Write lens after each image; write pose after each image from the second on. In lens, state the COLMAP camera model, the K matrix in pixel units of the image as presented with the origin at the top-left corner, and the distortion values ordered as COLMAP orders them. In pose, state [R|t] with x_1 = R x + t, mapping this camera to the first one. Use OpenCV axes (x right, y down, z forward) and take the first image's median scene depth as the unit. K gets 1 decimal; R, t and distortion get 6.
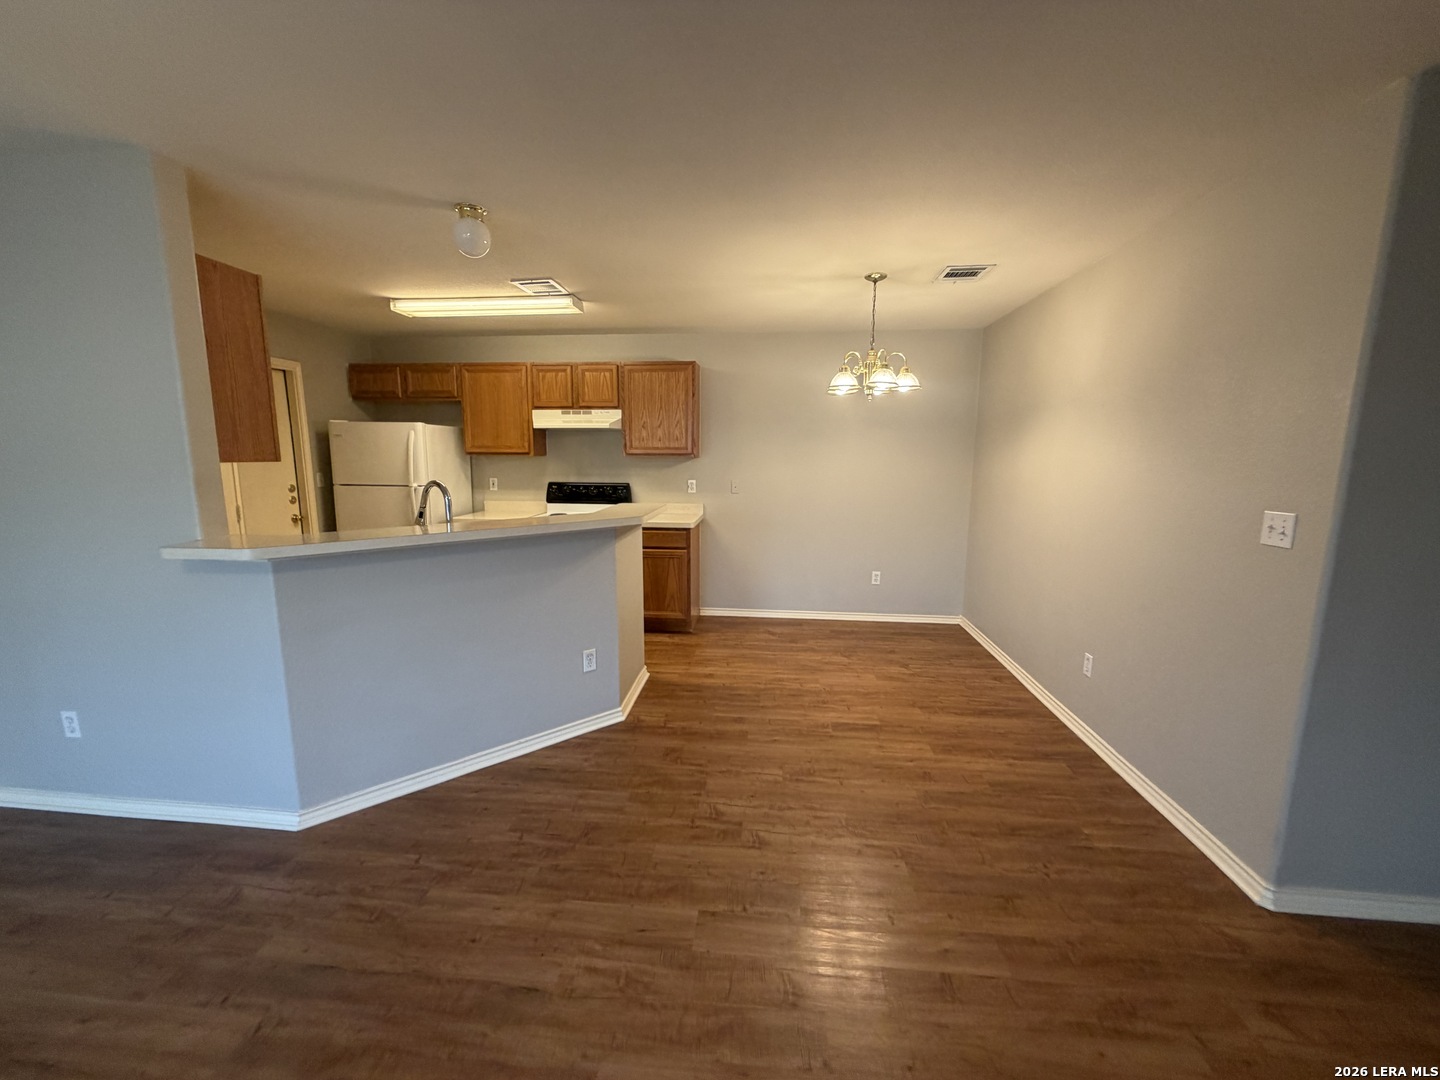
lens RADIAL K [[572.8, 0, 717.0], [0, 572.8, 541.0], [0, 0, 1]] dist [-0.000270, 0.000247]
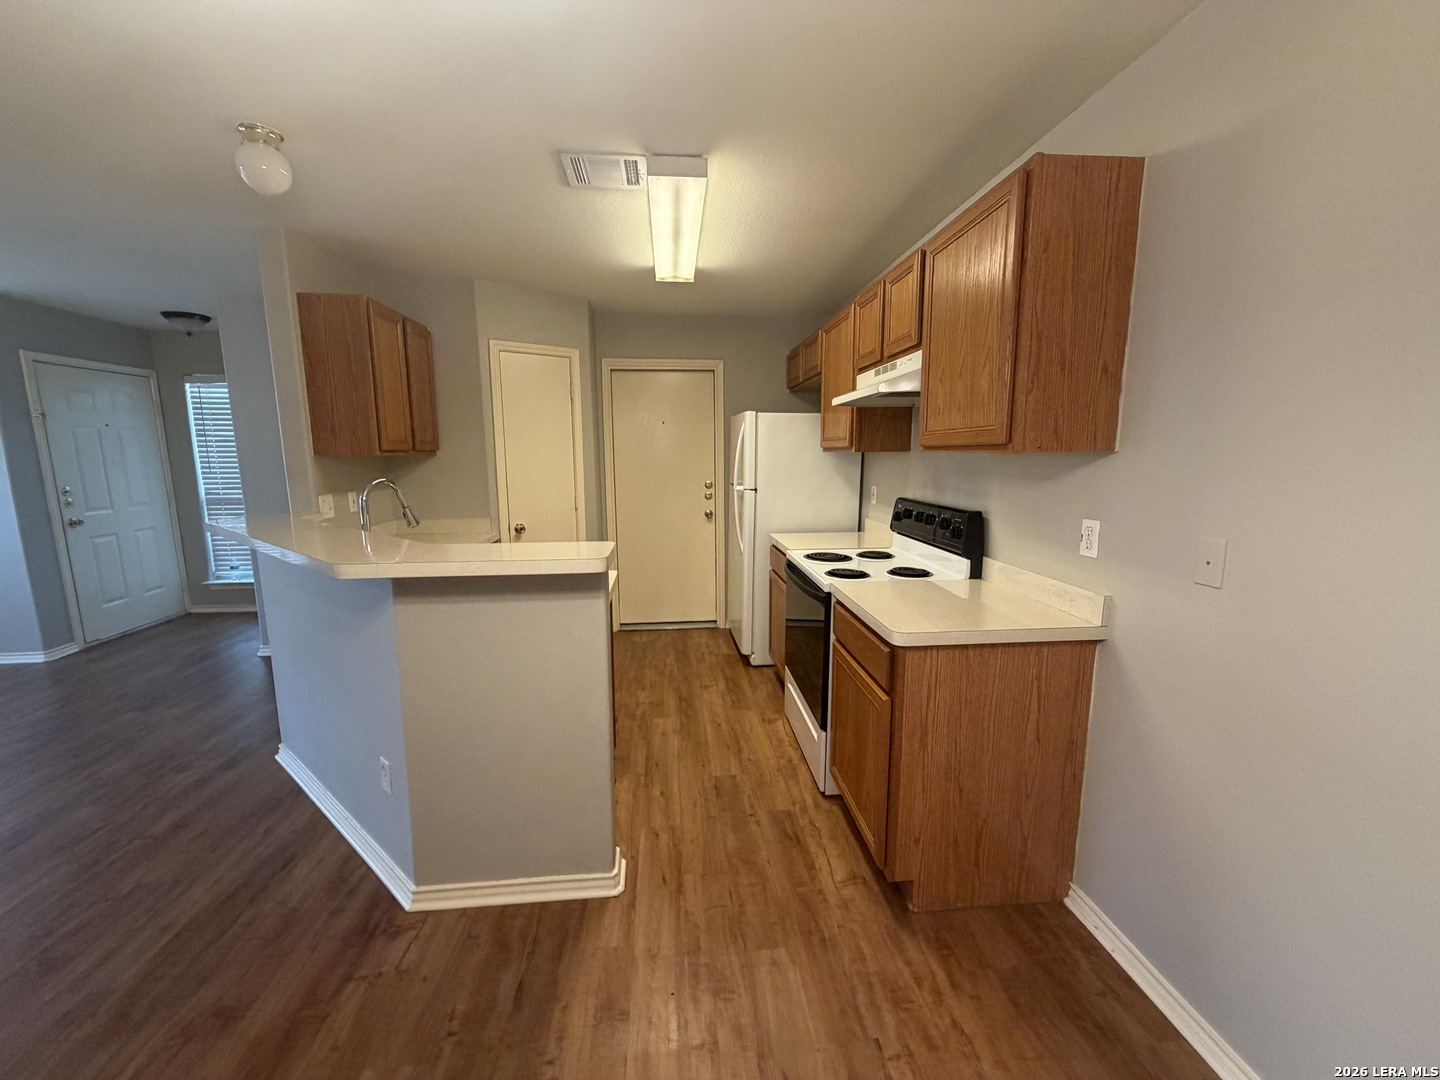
lens RADIAL K [[572.8, 0, 717.0], [0, 572.8, 541.0], [0, 0, 1]] dist [-0.000270, 0.000247]
pose [[0.184286, 0.143209, -0.972384, 0.290981], [-0.146770, 0.982245, 0.116846, -0.118314], [0.971852, 0.121184, 0.202033, 0.835110]]
